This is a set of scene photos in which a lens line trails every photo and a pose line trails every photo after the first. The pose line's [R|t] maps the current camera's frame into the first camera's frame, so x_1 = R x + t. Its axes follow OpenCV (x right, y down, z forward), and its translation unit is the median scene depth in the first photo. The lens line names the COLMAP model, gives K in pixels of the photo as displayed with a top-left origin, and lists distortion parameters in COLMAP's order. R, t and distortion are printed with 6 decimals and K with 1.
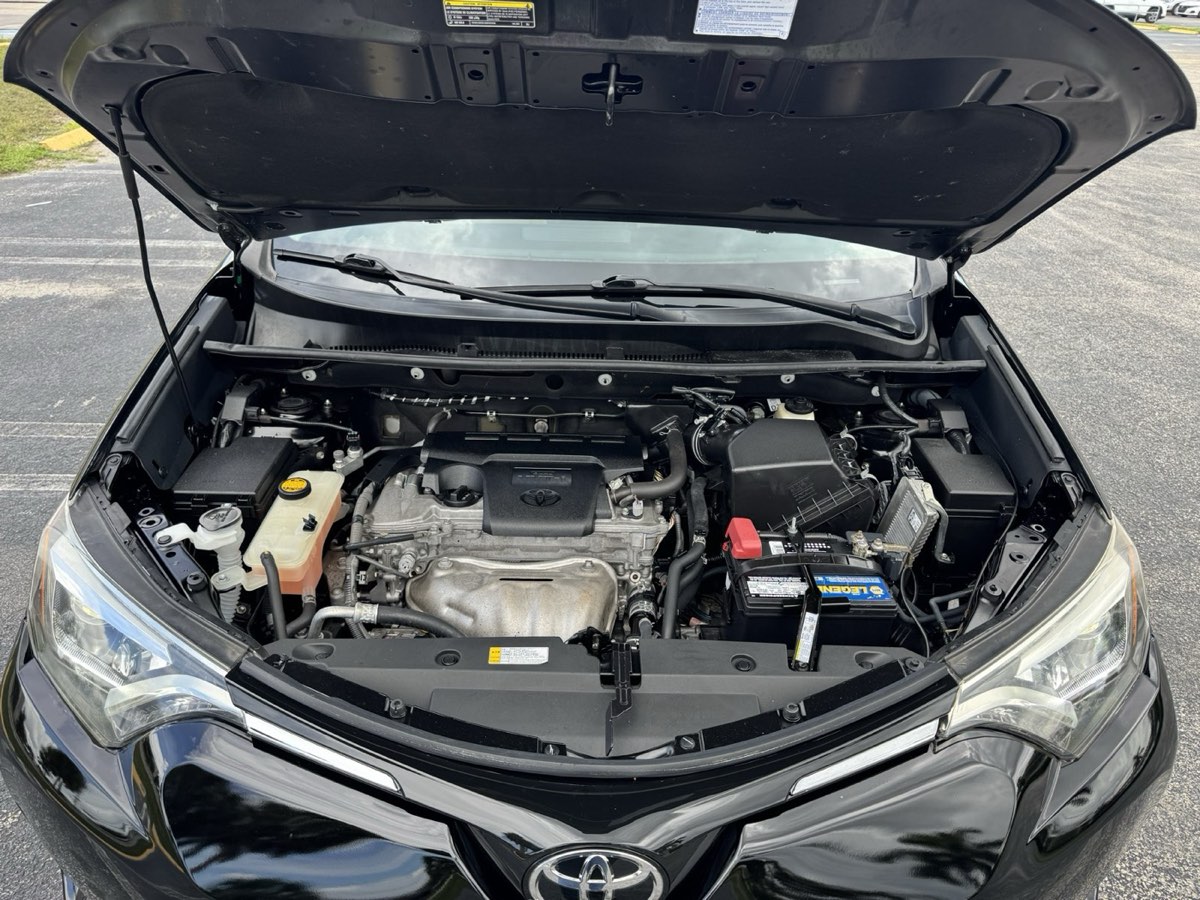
lens RADIAL K [[872.0, 0, 600.3], [0, 872.0, 455.6], [0, 0, 1]] dist [0.004509, -0.013029]
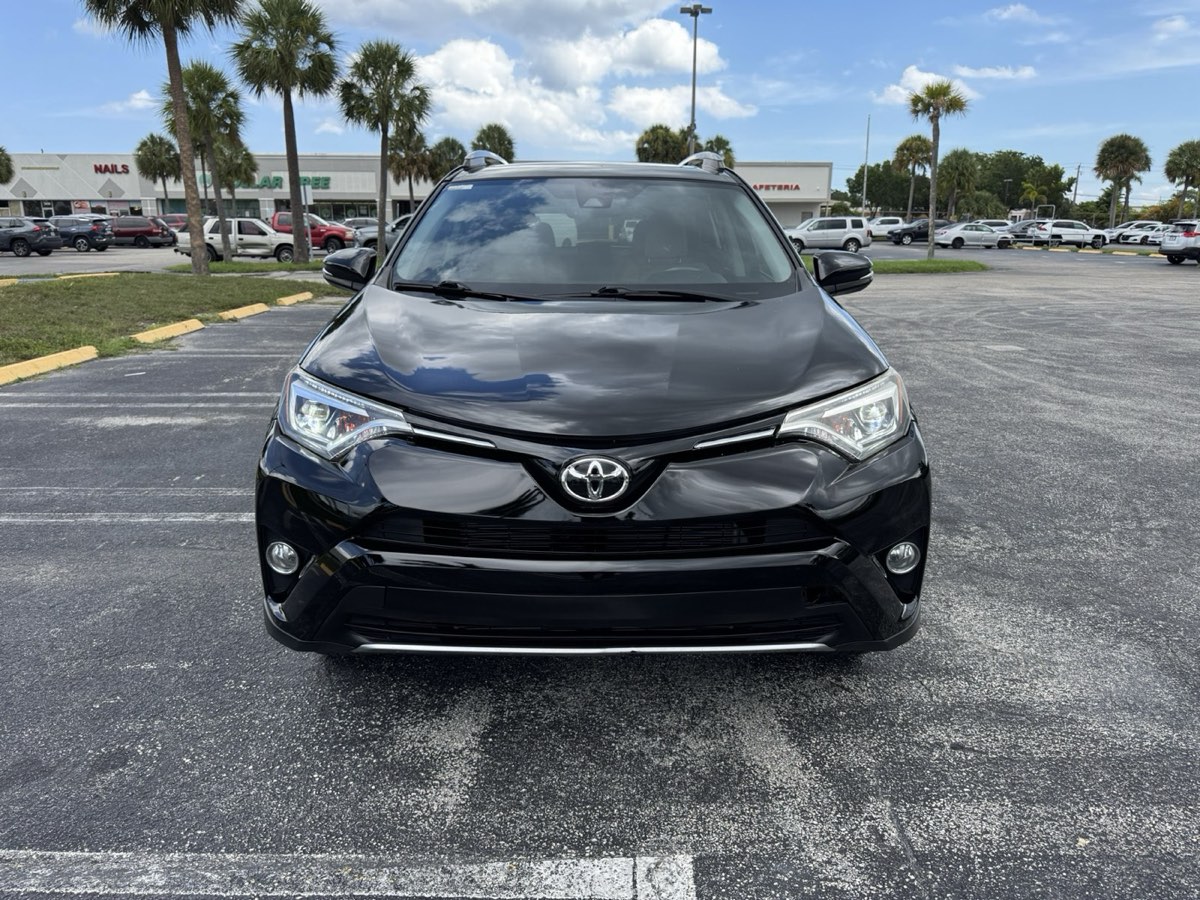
lens RADIAL K [[872.0, 0, 600.3], [0, 872.0, 456.0], [0, 0, 1]] dist [0.004509, -0.013029]
pose [[0.999712, -0.022794, -0.007563, 0.003501], [0.020204, 0.968496, -0.248209, 0.147724], [0.012983, 0.247984, 0.968677, -0.143968]]
